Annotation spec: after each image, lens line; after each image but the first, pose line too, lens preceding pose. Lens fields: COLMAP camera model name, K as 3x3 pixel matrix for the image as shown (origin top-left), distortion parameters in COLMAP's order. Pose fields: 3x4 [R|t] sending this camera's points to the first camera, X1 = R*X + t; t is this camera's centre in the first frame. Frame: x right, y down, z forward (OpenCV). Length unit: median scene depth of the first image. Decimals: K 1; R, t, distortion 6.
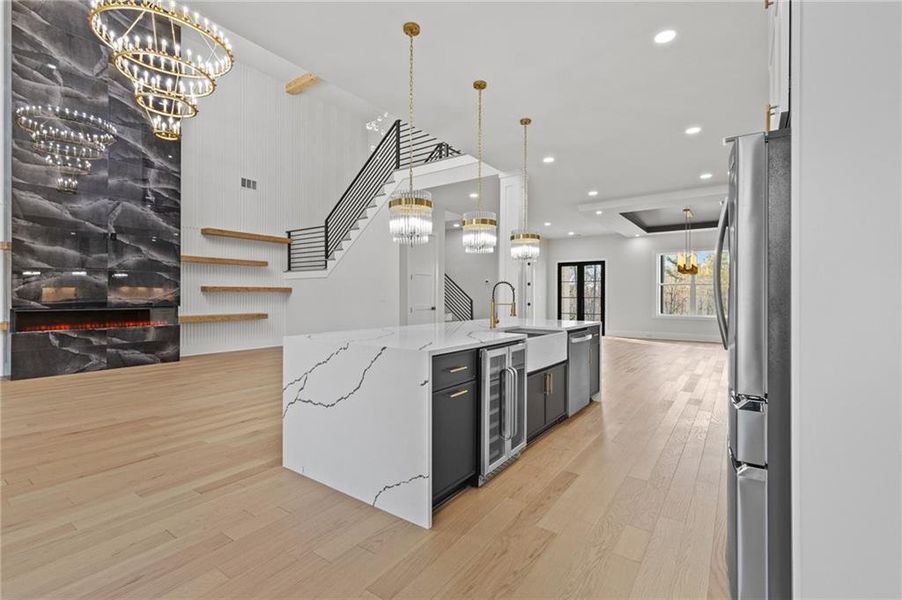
lens RADIAL K [[405.9, 0, 453.5], [0, 405.9, 294.9], [0, 0, 1]] dist [0.008471, -0.000051]
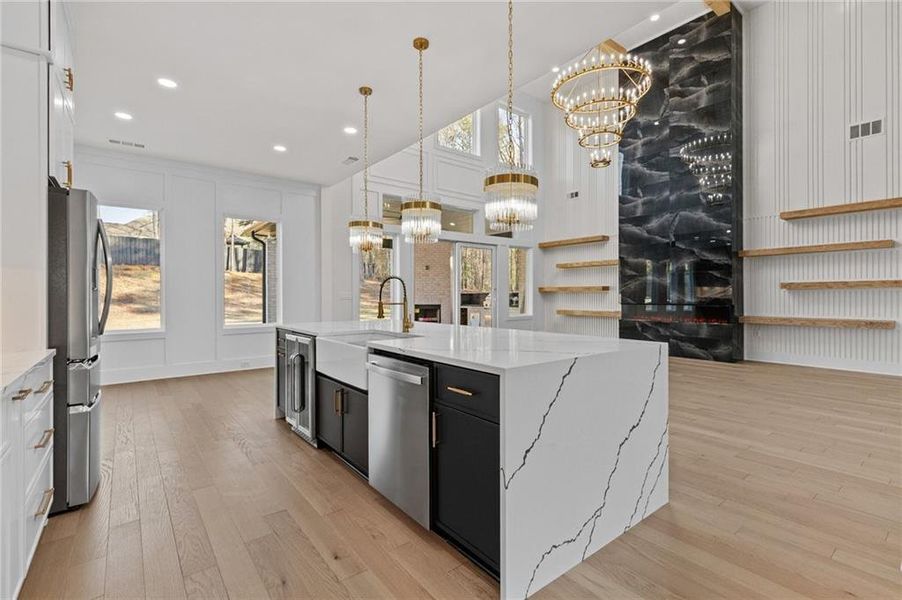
lens RADIAL K [[405.9, 0, 453.5], [0, 405.9, 294.9], [0, 0, 1]] dist [0.008471, -0.000051]
pose [[-0.268412, -0.000277, -0.963304, 0.471817], [0.004058, 0.999991, -0.001418, 0.002841], [0.963296, -0.004290, -0.268408, 0.711896]]
